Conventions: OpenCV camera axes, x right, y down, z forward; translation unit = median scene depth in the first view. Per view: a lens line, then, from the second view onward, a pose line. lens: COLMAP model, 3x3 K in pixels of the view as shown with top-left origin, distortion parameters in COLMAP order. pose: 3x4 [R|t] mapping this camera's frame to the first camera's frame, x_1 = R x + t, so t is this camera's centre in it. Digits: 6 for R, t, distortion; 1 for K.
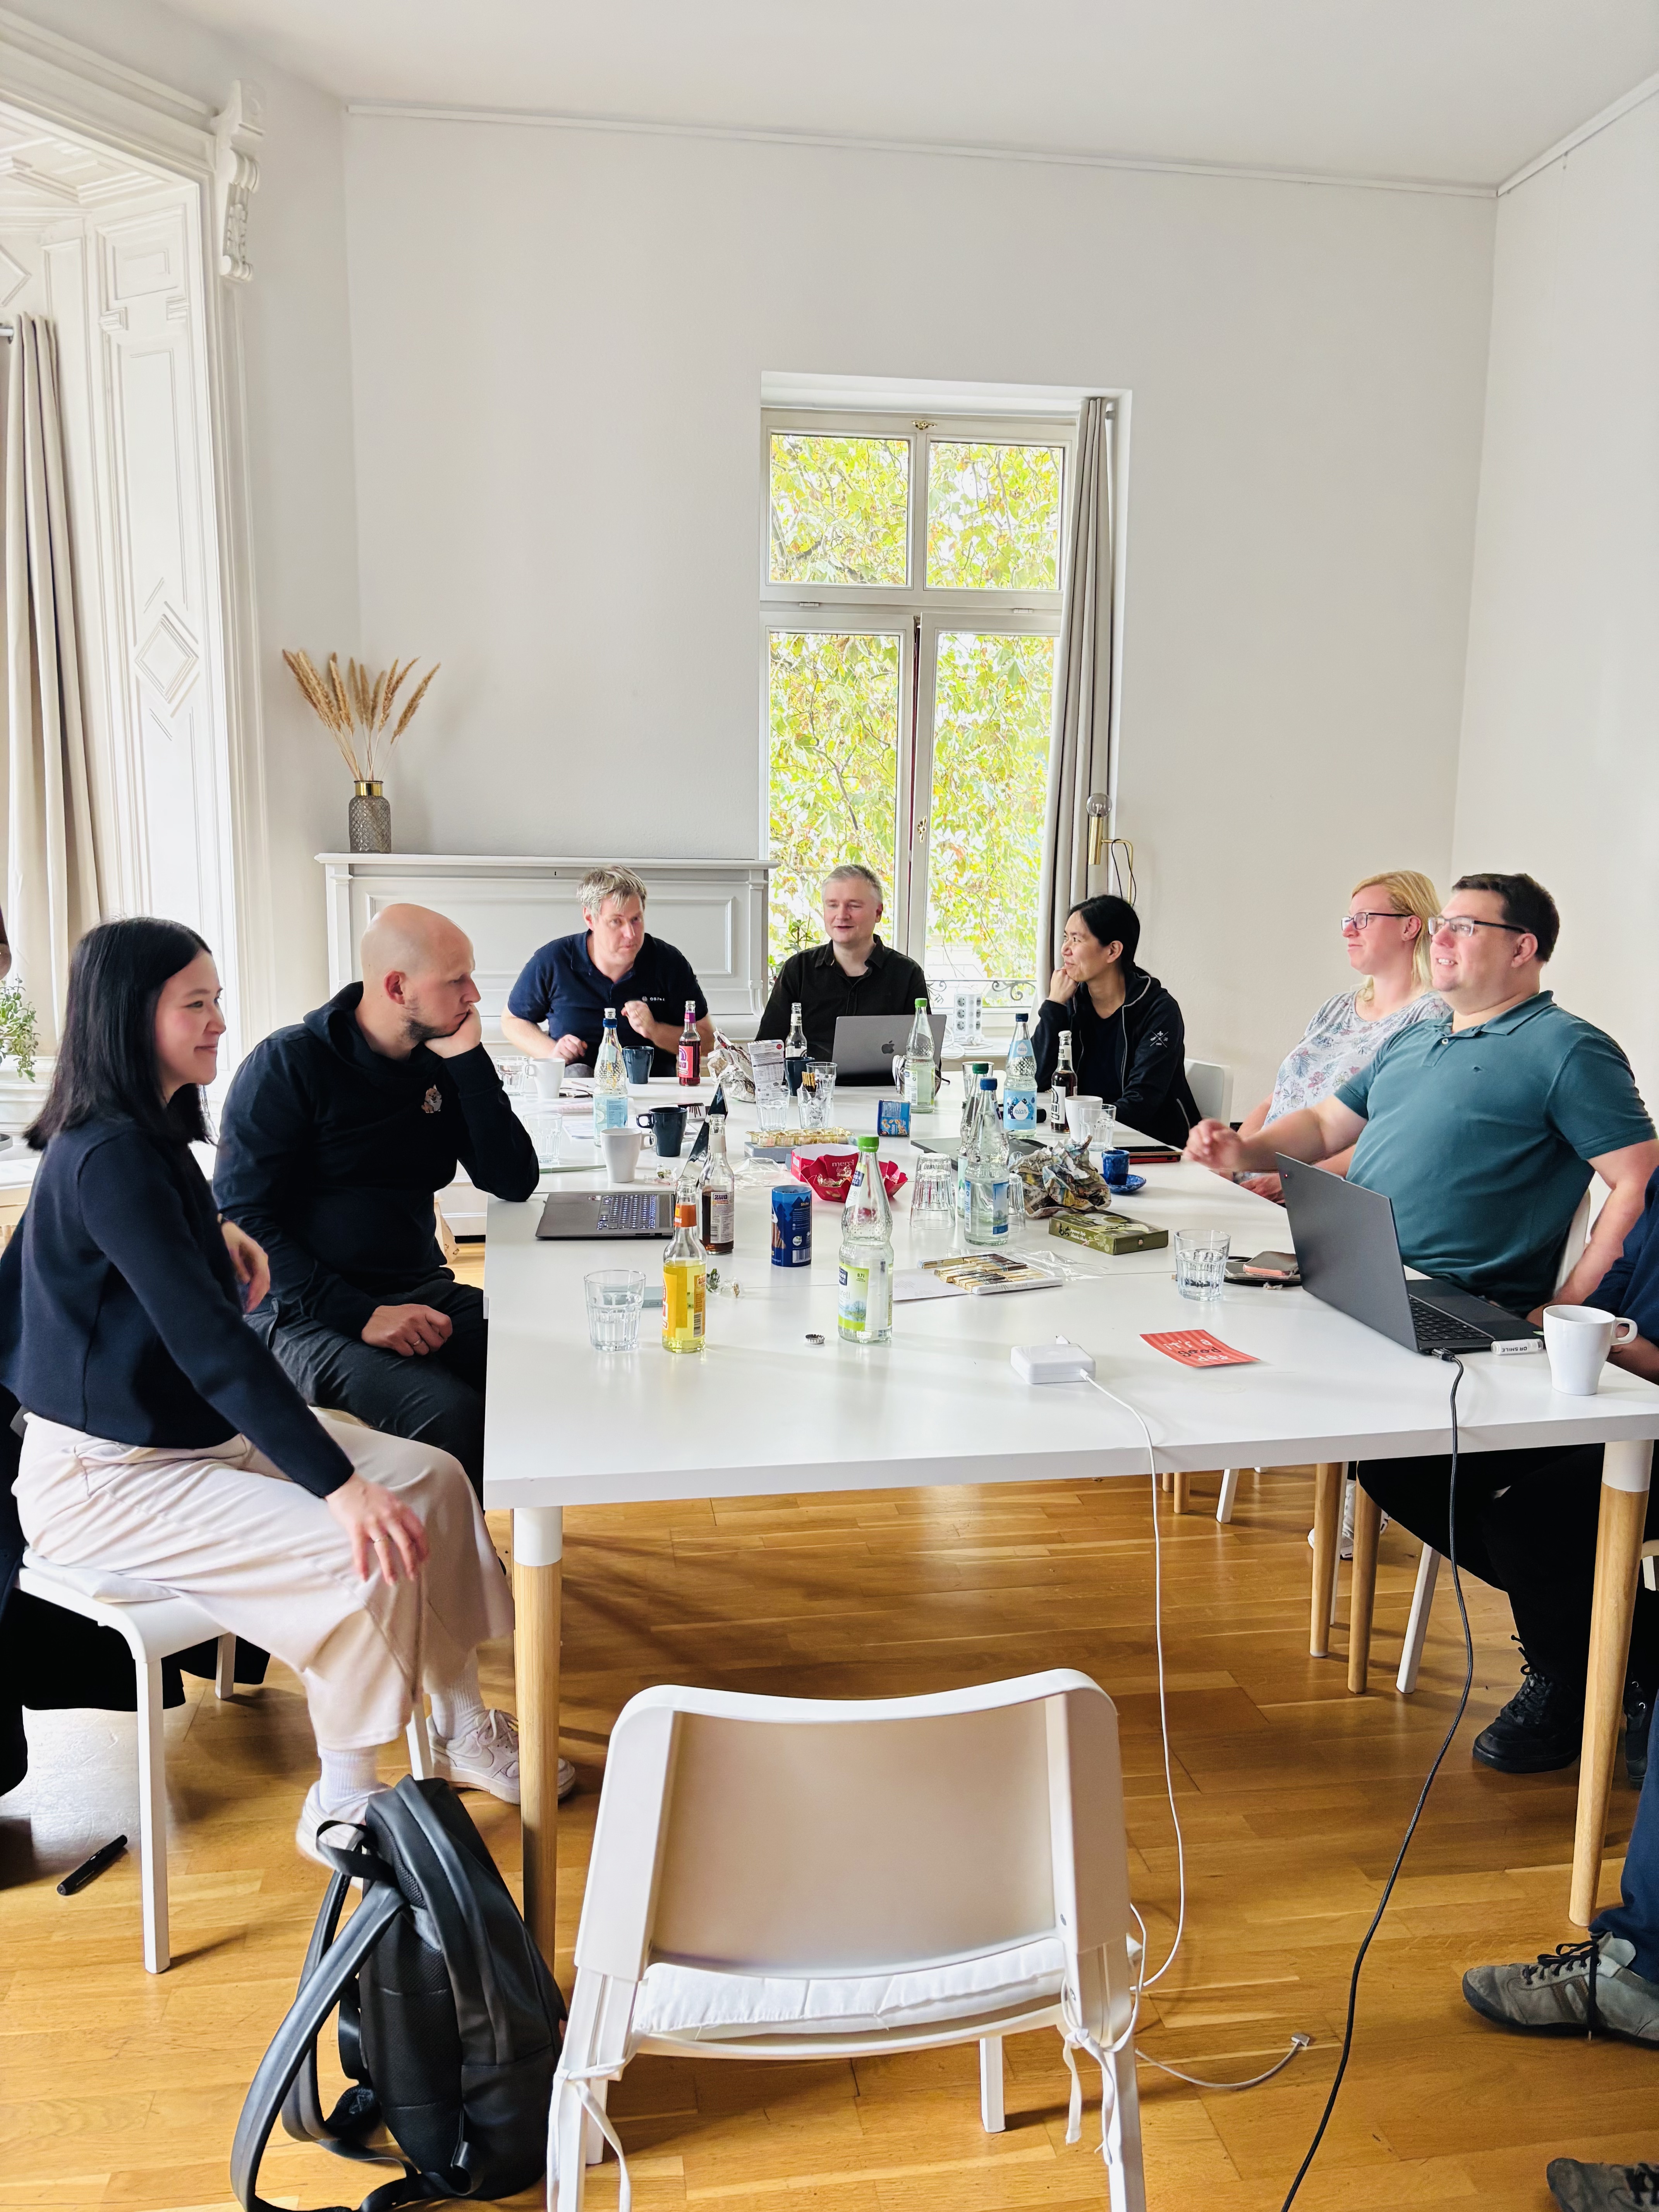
lens RADIAL K [[1642.5, 0, 829.5], [0, 1642.5, 1106.0], [0, 0, 1]] dist [0.003679, -0.032261]
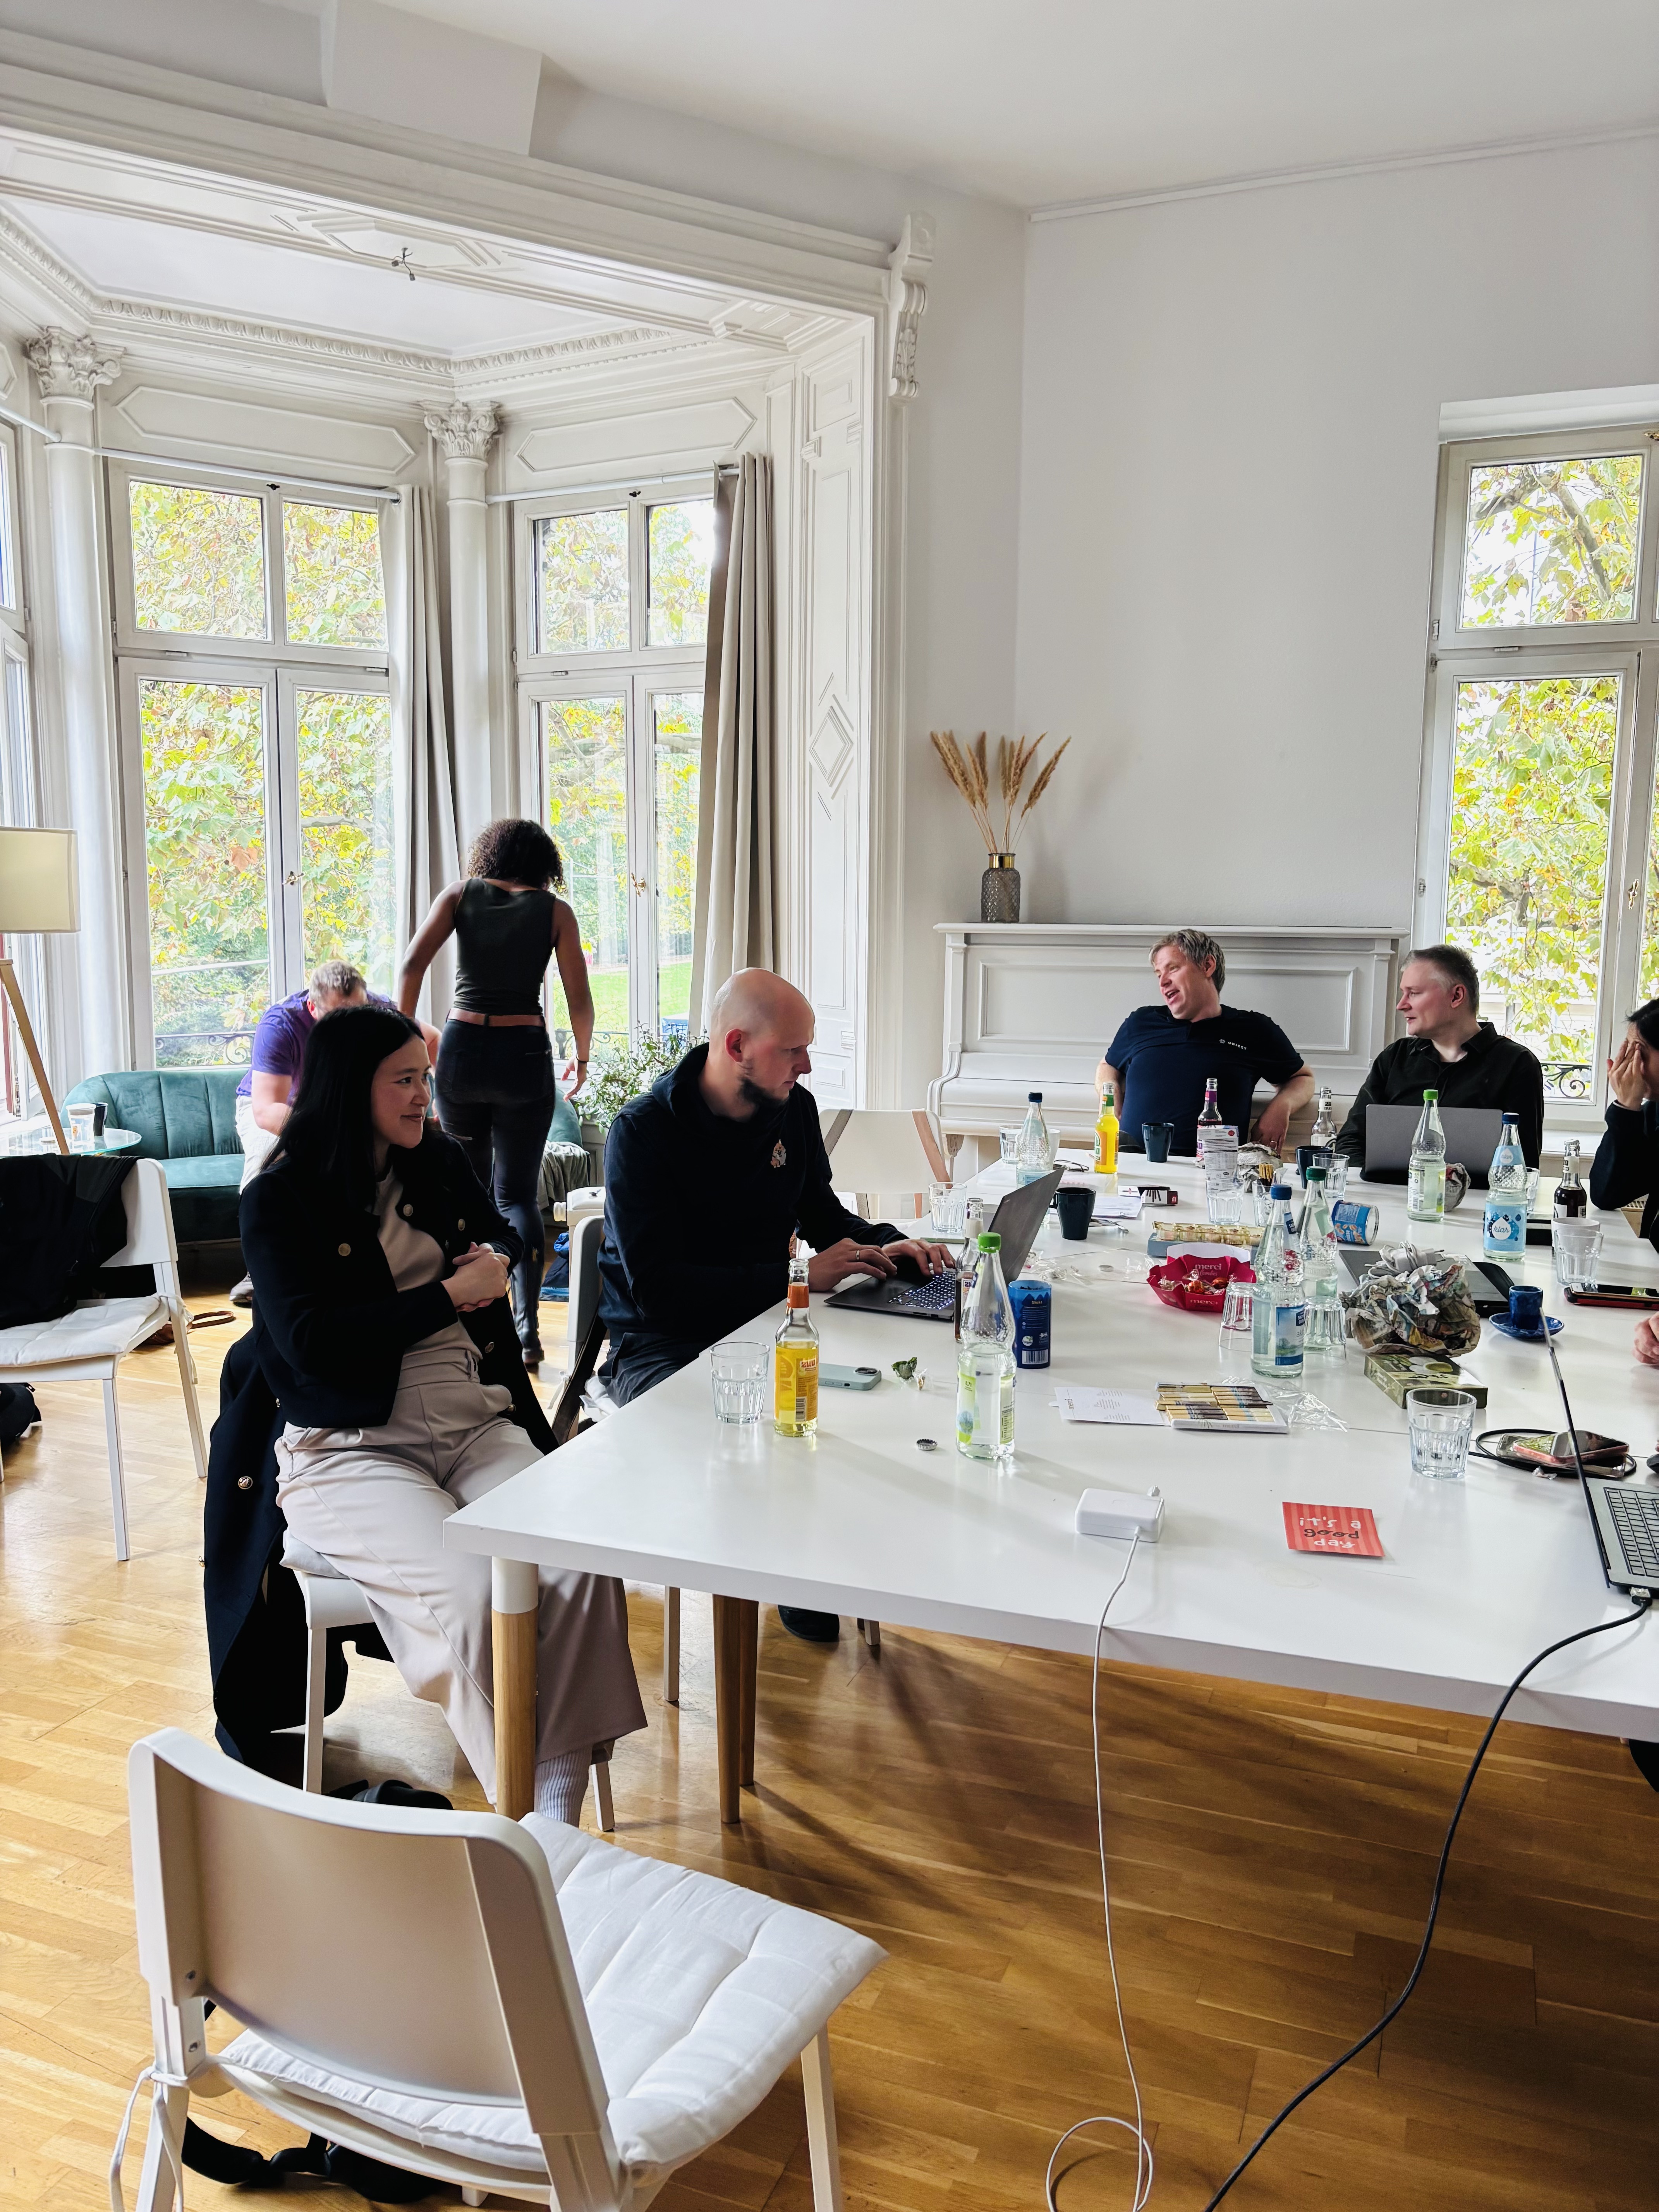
lens RADIAL K [[1661.9, 0, 829.5], [0, 1661.9, 1106.0], [0, 0, 1]] dist [-0.084324, 0.158370]
pose [[0.864494, 0.057610, -0.499331, 0.168369], [-0.077295, 0.996831, -0.018811, -0.012812], [0.496665, 0.054858, 0.866207, 0.057168]]
